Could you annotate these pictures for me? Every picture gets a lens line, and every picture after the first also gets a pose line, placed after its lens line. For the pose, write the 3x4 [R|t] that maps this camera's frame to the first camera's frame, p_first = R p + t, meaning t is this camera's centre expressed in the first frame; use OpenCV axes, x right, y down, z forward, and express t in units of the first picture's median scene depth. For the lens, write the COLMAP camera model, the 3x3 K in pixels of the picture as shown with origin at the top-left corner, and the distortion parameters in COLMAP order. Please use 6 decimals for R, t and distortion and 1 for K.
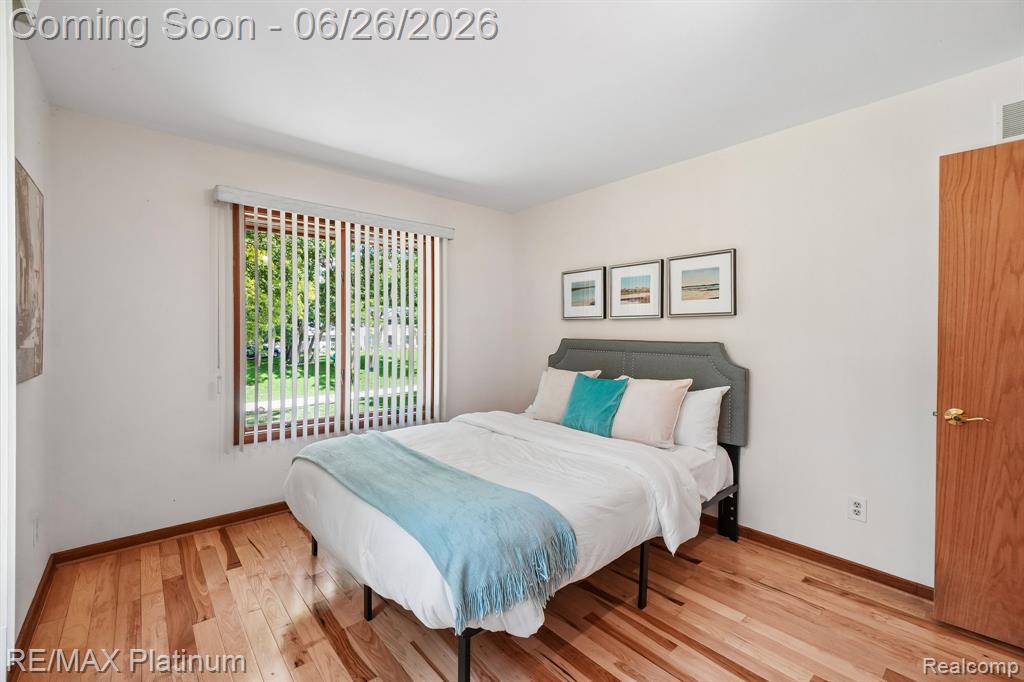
lens RADIAL K [[443.7, 0, 515.6], [0, 443.7, 342.7], [0, 0, 1]] dist [-0.010867, 0.003044]
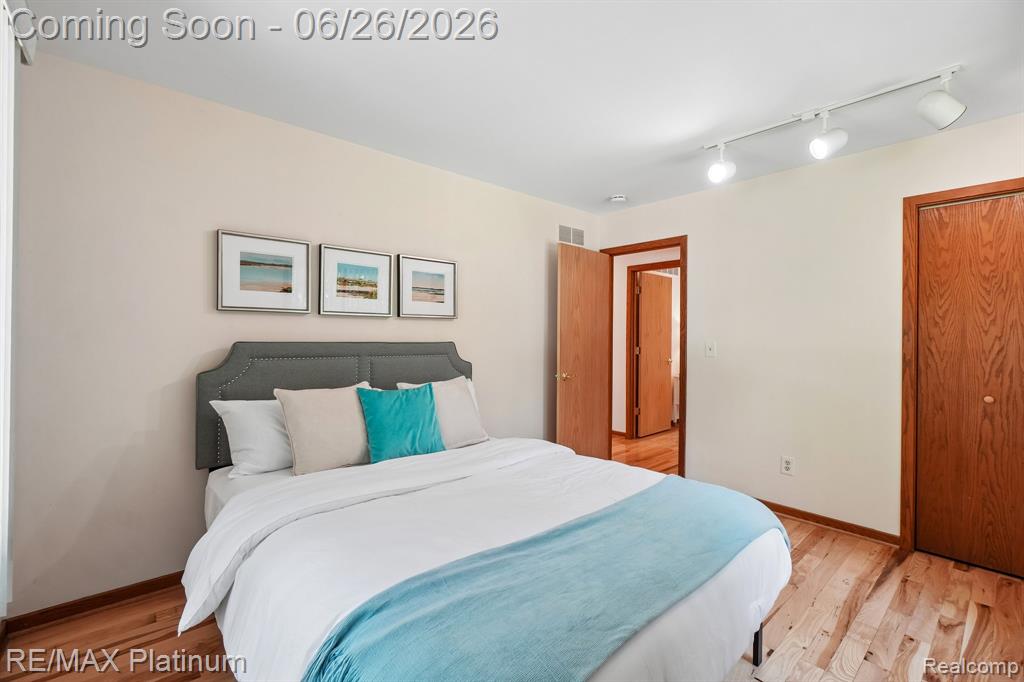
lens RADIAL K [[443.7, 0, 515.7], [0, 443.7, 338.3], [0, 0, 1]] dist [-0.010867, 0.003044]
pose [[-0.027775, -0.016262, 0.999482, -0.592082], [0.012218, 0.999787, 0.016607, -0.023653], [-0.999540, 0.012673, -0.027570, 0.754041]]
